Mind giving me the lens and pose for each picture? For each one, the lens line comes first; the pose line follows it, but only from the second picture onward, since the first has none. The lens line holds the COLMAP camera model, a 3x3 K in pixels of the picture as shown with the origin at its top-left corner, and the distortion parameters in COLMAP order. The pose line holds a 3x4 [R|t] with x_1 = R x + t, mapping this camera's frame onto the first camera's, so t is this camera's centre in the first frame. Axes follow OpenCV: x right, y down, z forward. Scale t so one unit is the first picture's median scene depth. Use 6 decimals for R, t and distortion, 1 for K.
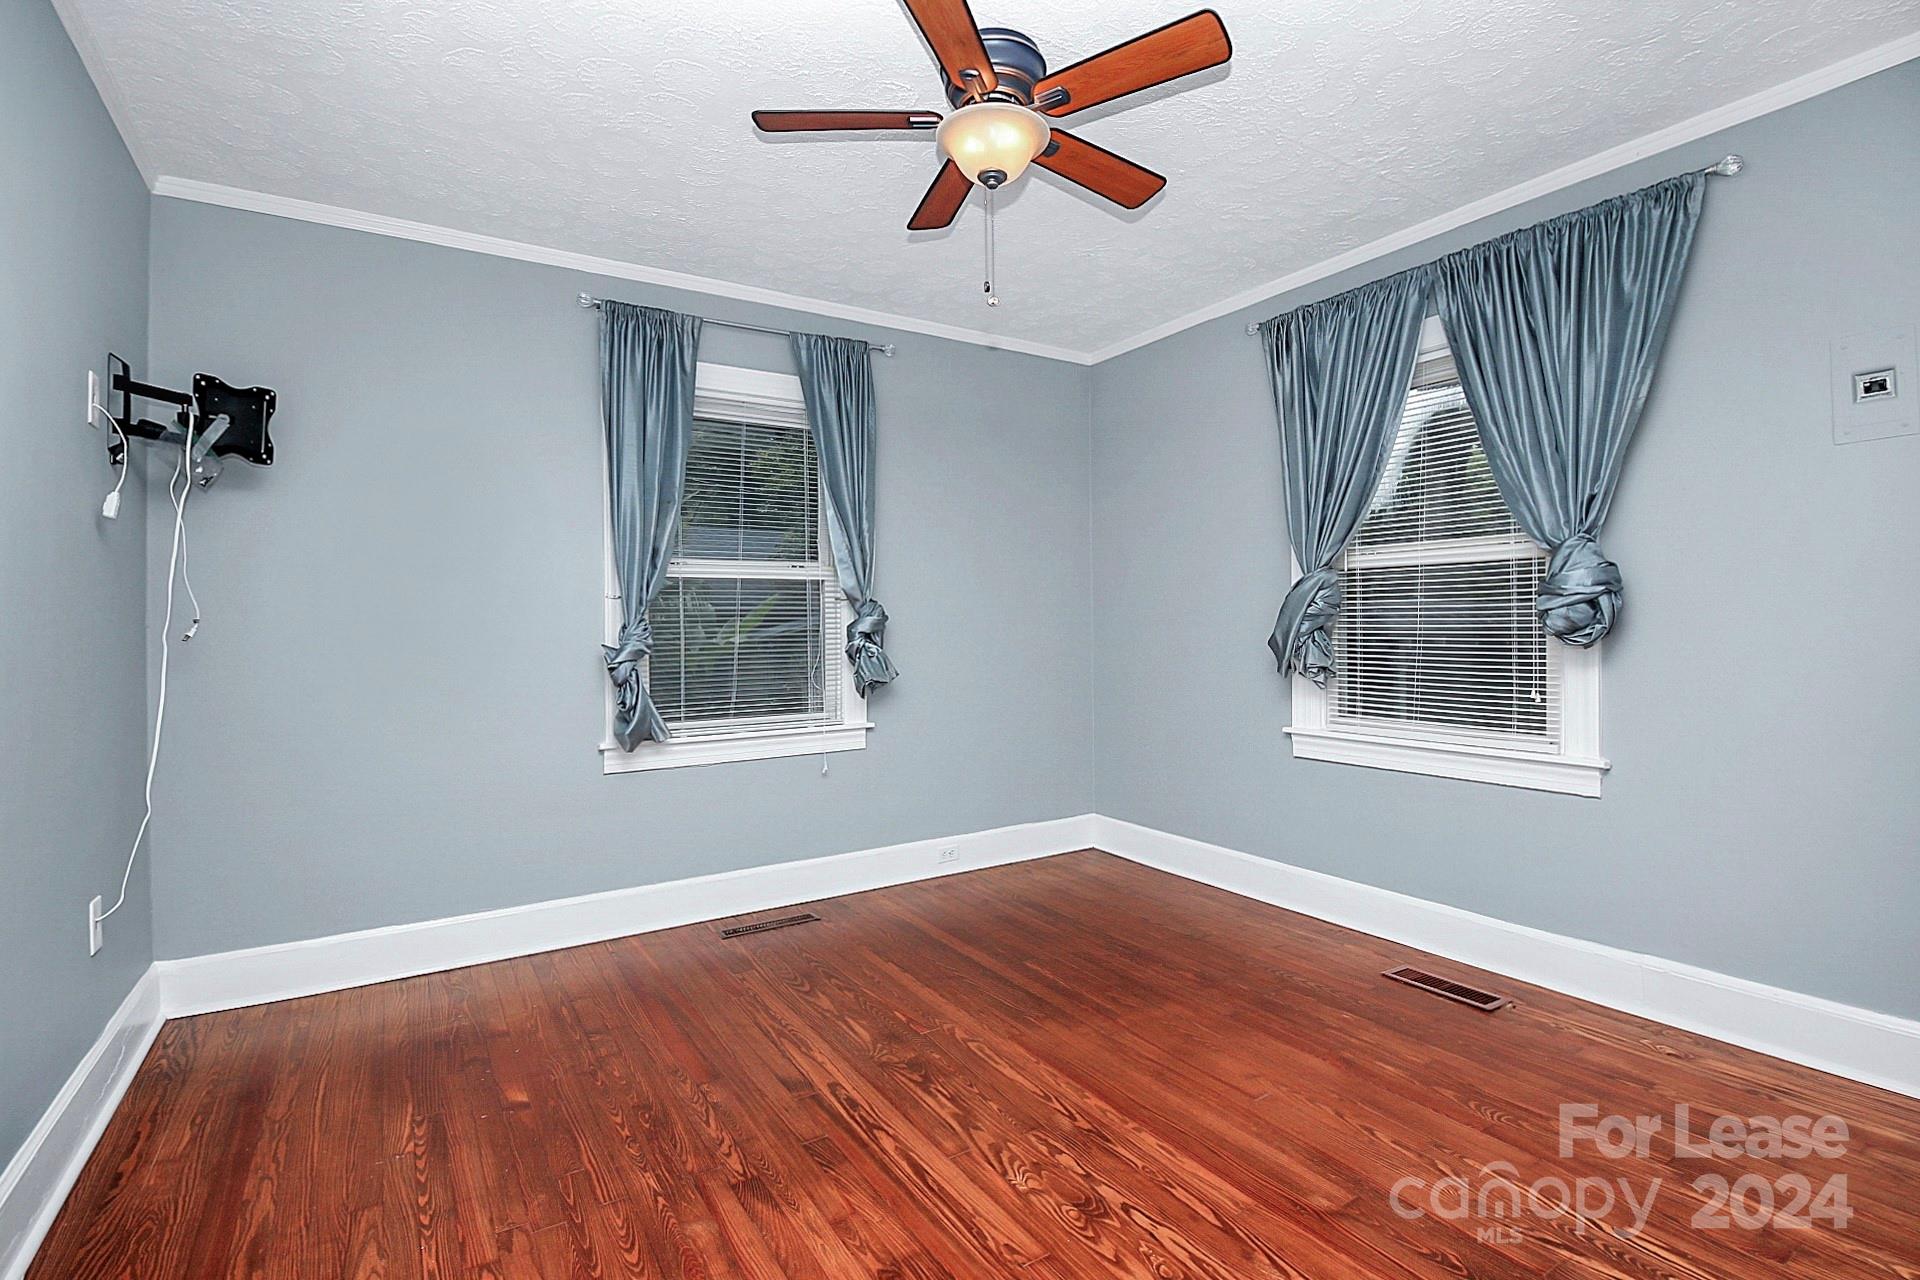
lens RADIAL K [[904.9, 0, 968.7], [0, 904.9, 623.4], [0, 0, 1]] dist [0.000759, -0.013444]
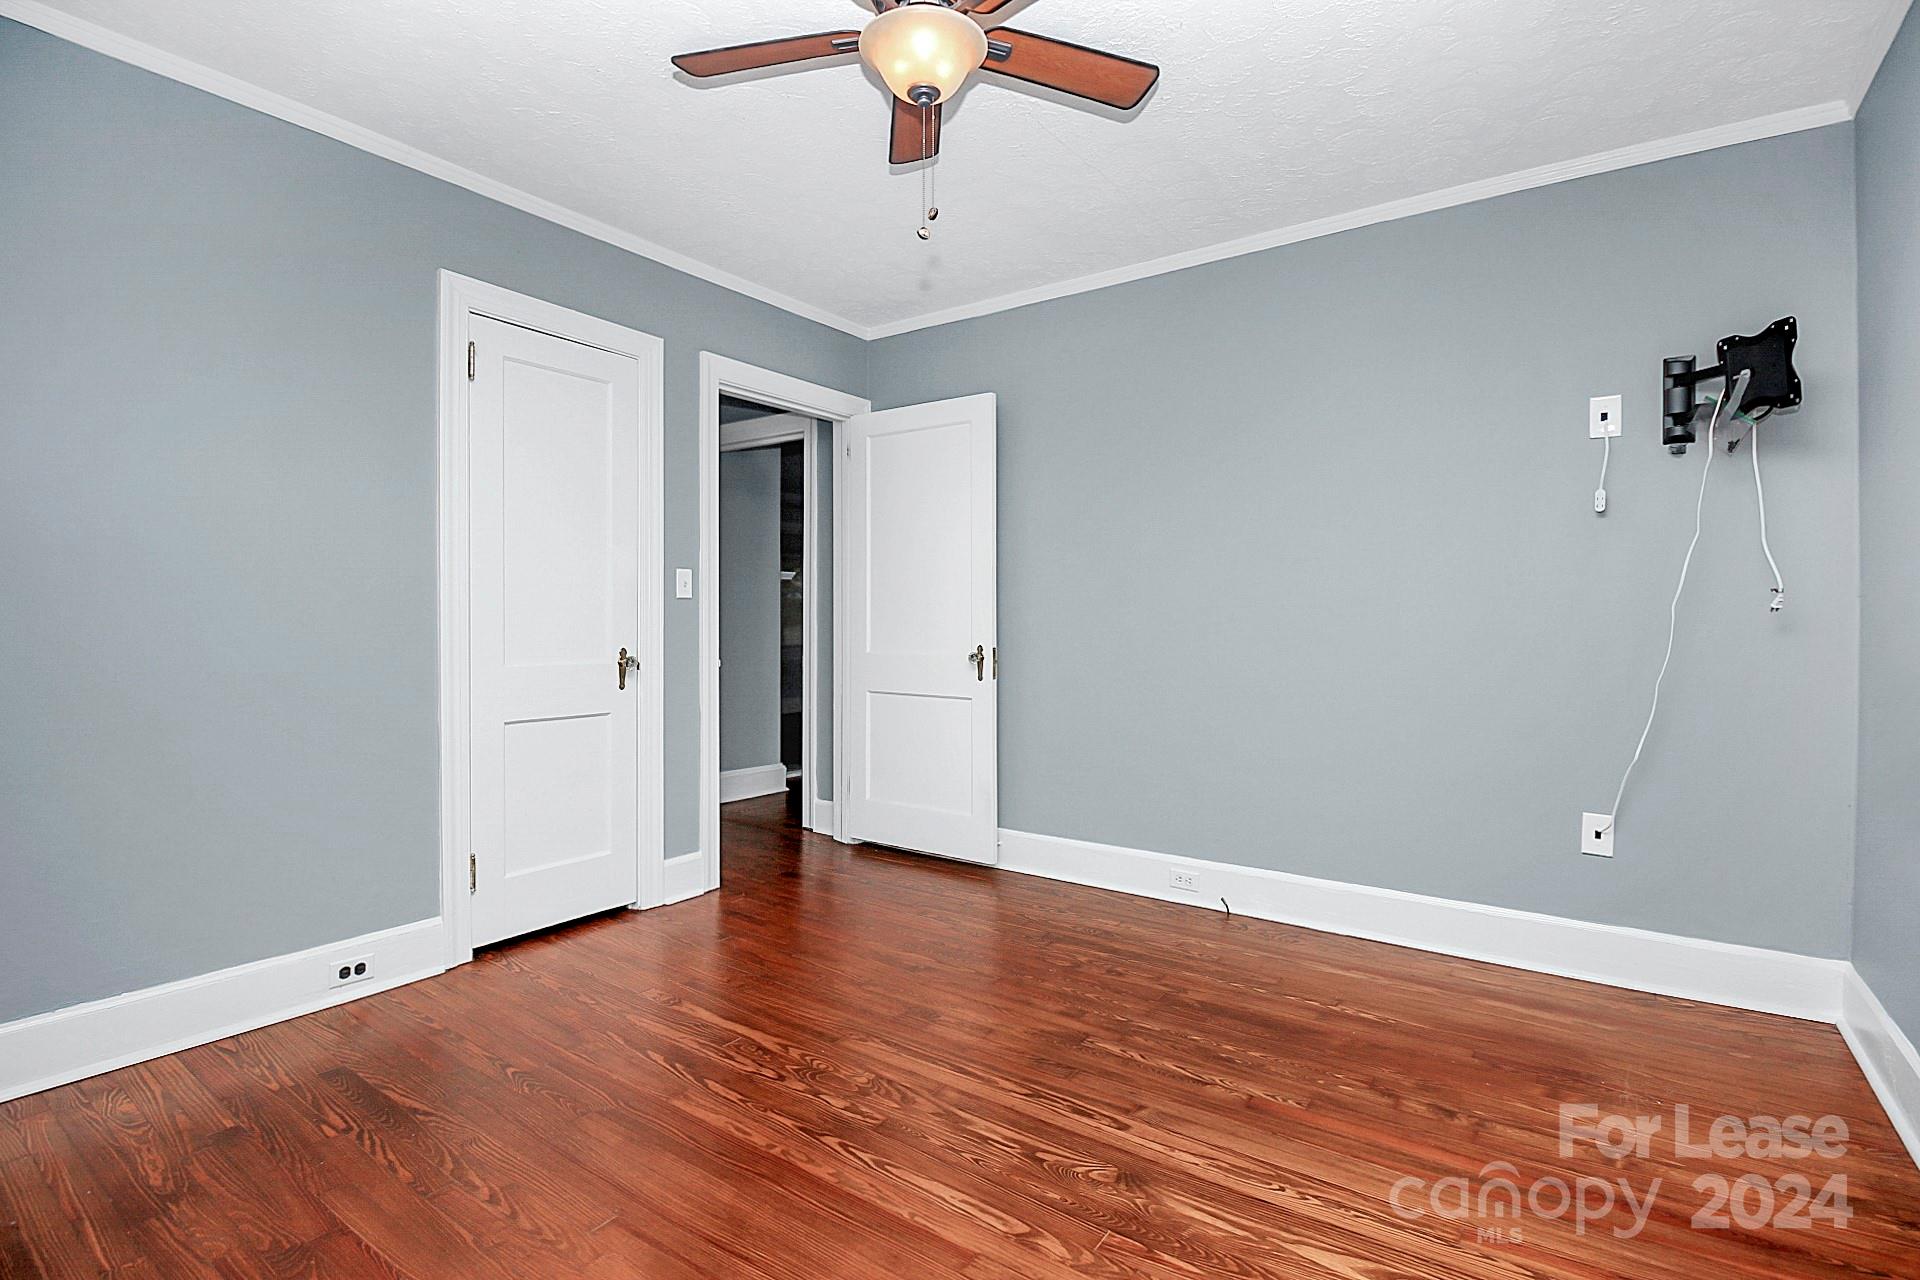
lens RADIAL K [[904.9, 0, 968.7], [0, 904.9, 623.4], [0, 0, 1]] dist [0.000759, -0.013444]
pose [[-0.925333, 0.011099, -0.378993, 0.337852], [0.006649, 0.999893, 0.013048, 0.018000], [0.379097, 0.009554, -0.925308, 1.893368]]
